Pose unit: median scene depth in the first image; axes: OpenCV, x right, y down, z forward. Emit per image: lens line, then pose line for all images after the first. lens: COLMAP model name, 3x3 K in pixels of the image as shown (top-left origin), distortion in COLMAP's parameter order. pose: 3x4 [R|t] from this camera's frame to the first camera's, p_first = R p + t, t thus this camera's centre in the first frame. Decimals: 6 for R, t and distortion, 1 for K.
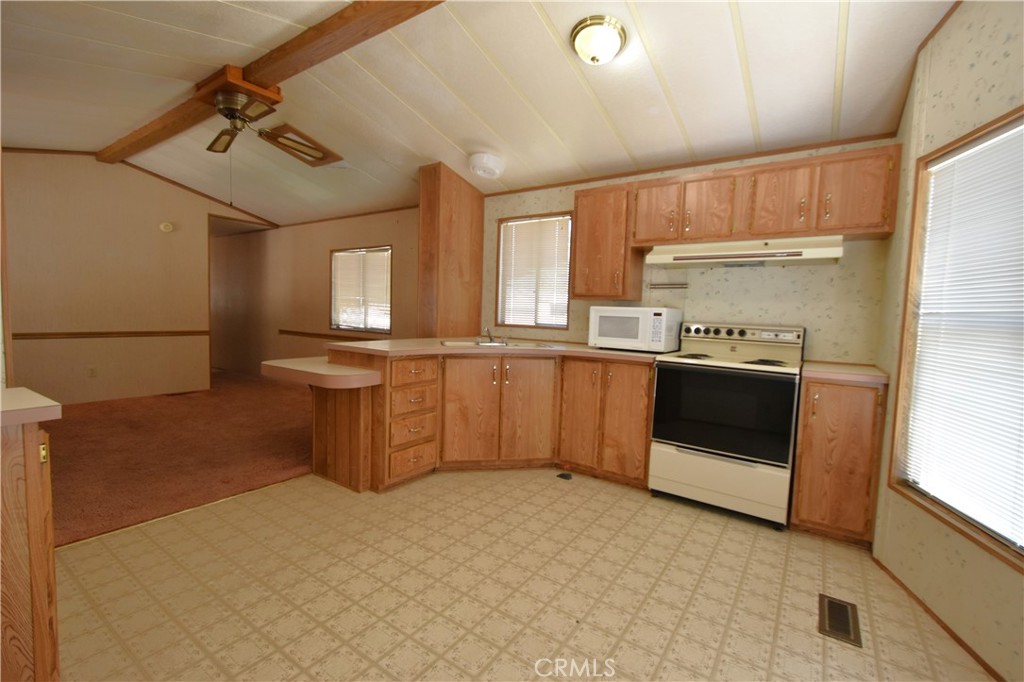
lens RADIAL K [[448.3, 0, 509.2], [0, 448.3, 346.0], [0, 0, 1]] dist [-0.000385, -0.001056]
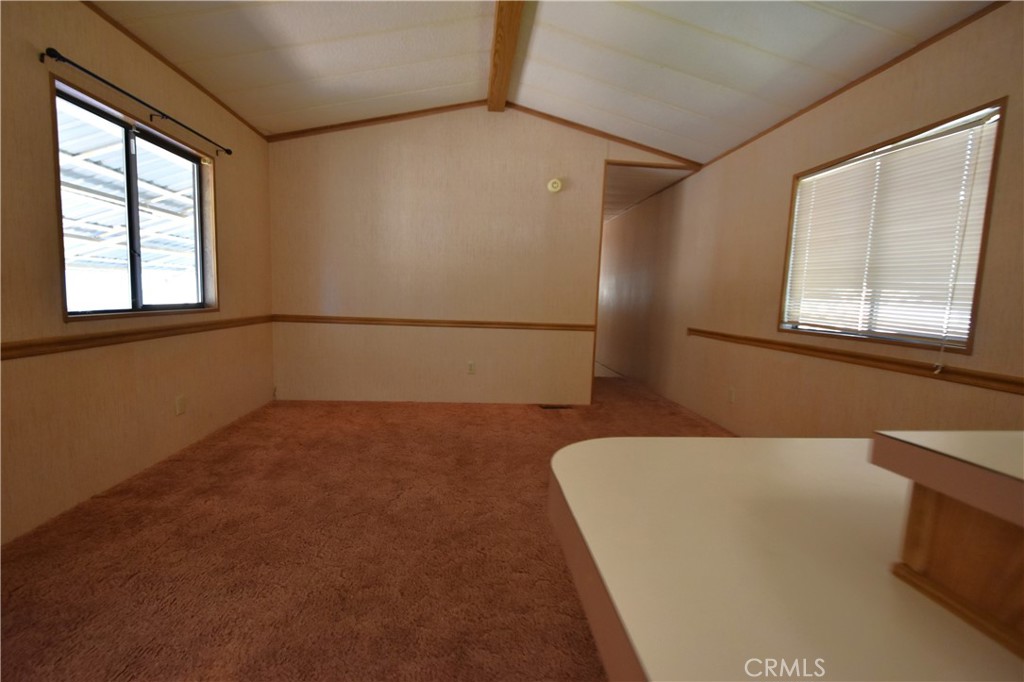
lens RADIAL K [[448.3, 0, 509.2], [0, 448.3, 346.0], [0, 0, 1]] dist [-0.000385, -0.001056]
pose [[0.636568, 0.074033, -0.767659, -0.201871], [-0.071115, 0.996776, 0.037158, -0.017550], [0.767934, 0.030939, 0.639781, 0.438011]]
